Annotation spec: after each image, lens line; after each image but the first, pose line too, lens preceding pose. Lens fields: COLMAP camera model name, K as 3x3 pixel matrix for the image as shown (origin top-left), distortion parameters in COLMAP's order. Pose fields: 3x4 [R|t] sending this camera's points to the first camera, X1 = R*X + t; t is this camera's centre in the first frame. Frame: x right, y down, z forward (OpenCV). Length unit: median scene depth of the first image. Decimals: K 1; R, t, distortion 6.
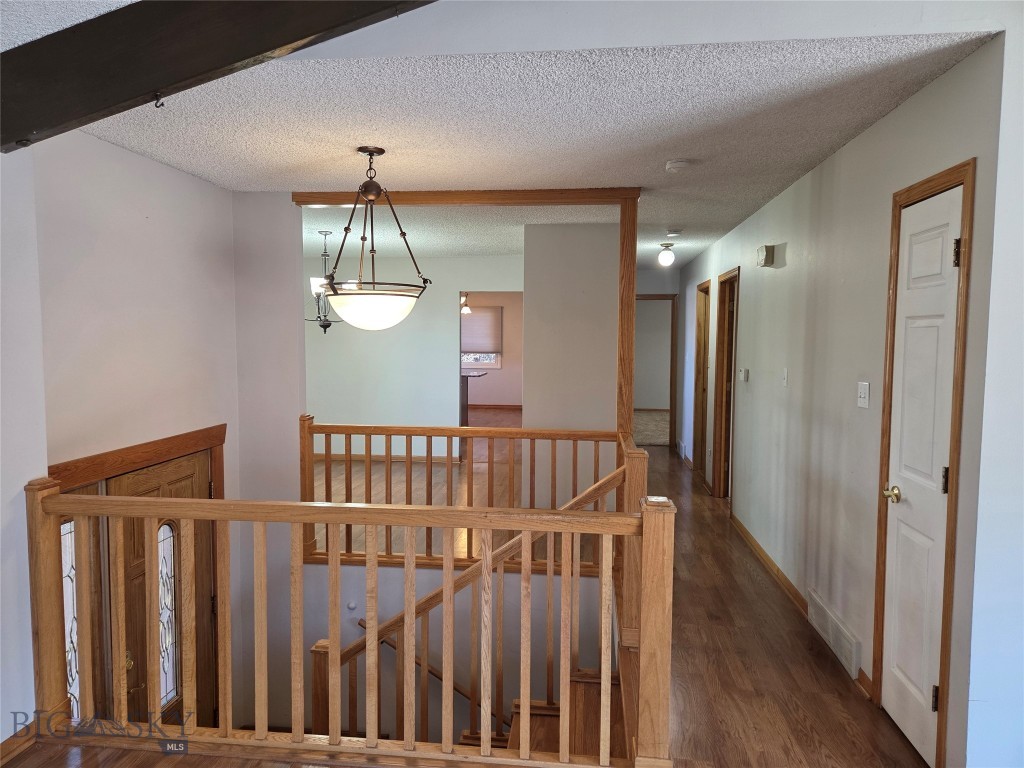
lens RADIAL K [[678.6, 0, 511.9], [0, 678.6, 379.9], [0, 0, 1]] dist [0.055509, -0.042683]
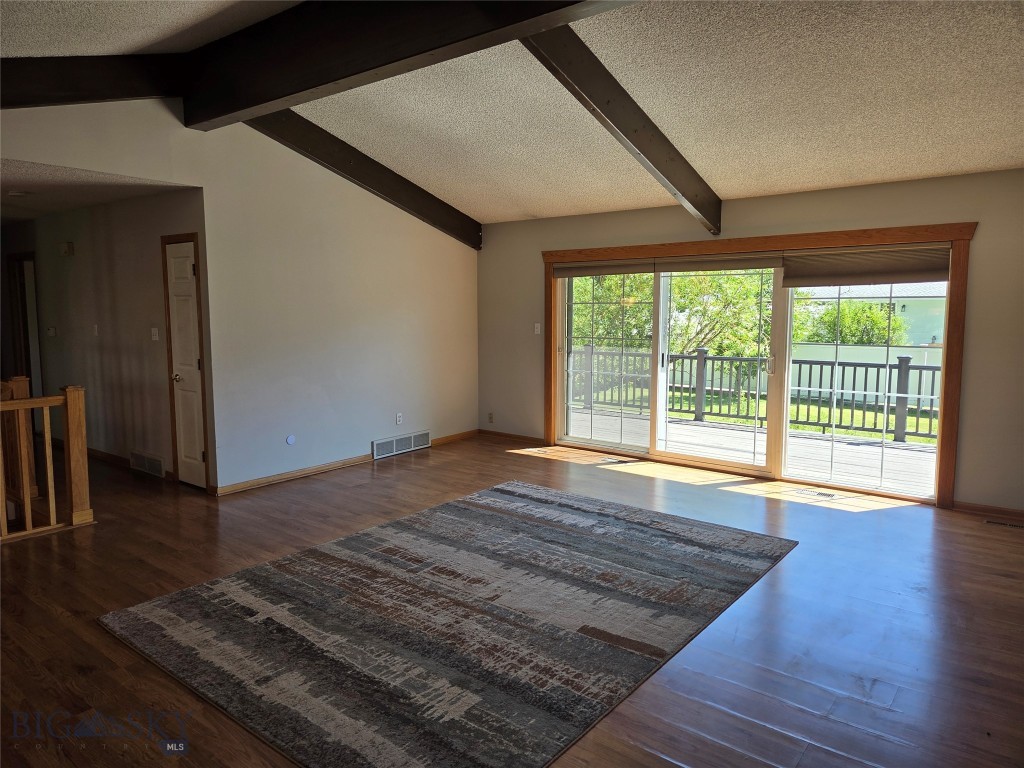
lens RADIAL K [[678.6, 0, 510.7], [0, 678.6, 377.3], [0, 0, 1]] dist [0.055509, -0.042683]
pose [[0.518557, -0.101259, 0.849026, -0.809271], [0.061241, 0.994811, 0.081242, 0.060482], [-0.852847, 0.009867, 0.522068, -1.130166]]
